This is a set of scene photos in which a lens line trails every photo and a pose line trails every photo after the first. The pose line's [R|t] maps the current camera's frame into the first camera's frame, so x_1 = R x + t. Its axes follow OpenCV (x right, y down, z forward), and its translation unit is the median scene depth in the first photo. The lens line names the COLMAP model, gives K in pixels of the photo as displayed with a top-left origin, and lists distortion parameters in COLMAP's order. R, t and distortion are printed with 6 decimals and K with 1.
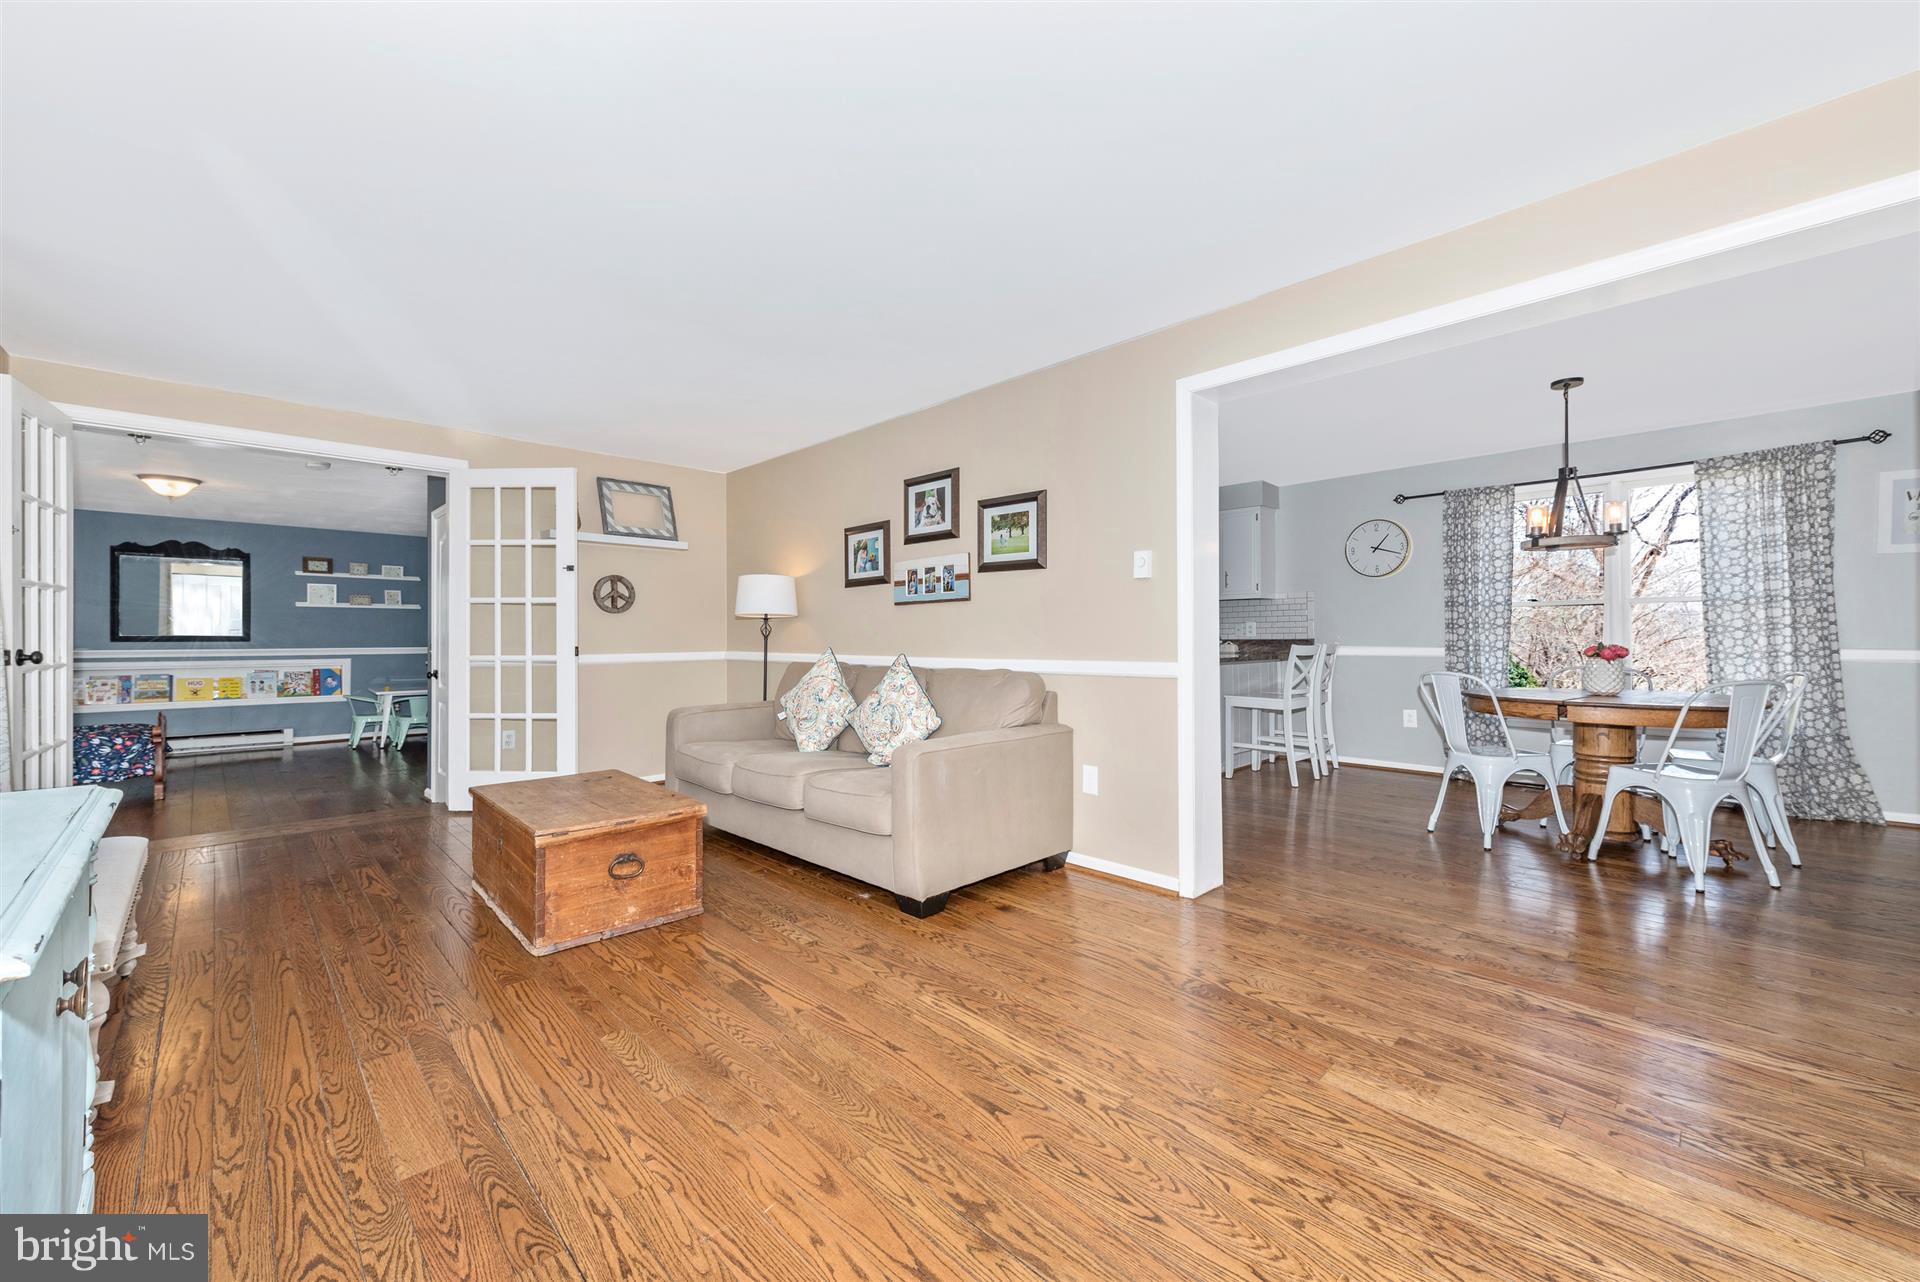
lens RADIAL K [[748.7, 0, 963.7], [0, 748.7, 636.3], [0, 0, 1]] dist [0.019003, -0.000099]
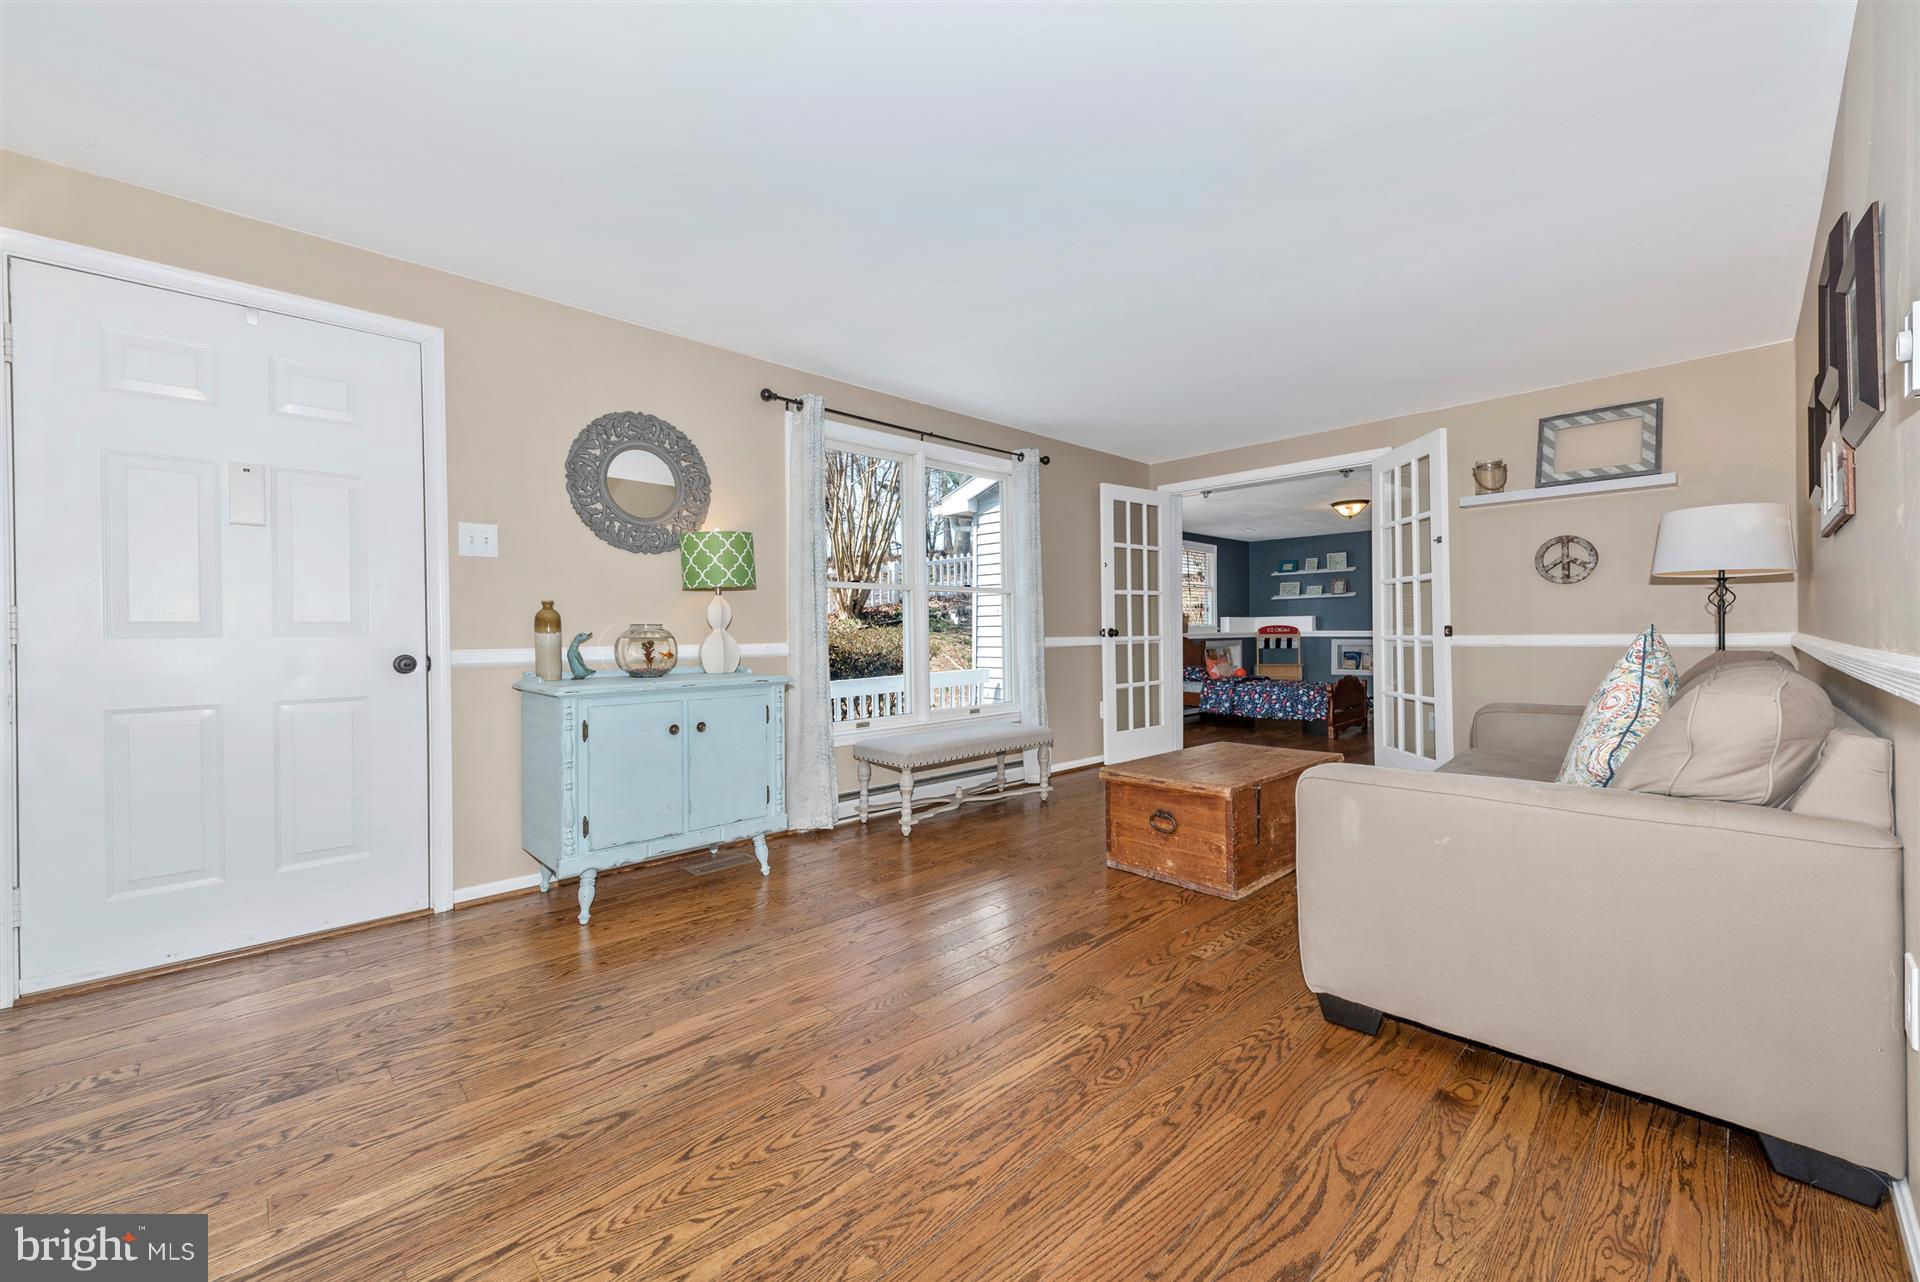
lens RADIAL K [[748.7, 0, 963.2], [0, 748.7, 636.7], [0, 0, 1]] dist [0.019003, -0.000099]
pose [[-0.013006, 0.007387, -0.999888, 0.678044], [0.015804, 0.999849, 0.007181, 0.018313], [0.999791, -0.015709, -0.013120, 0.733548]]
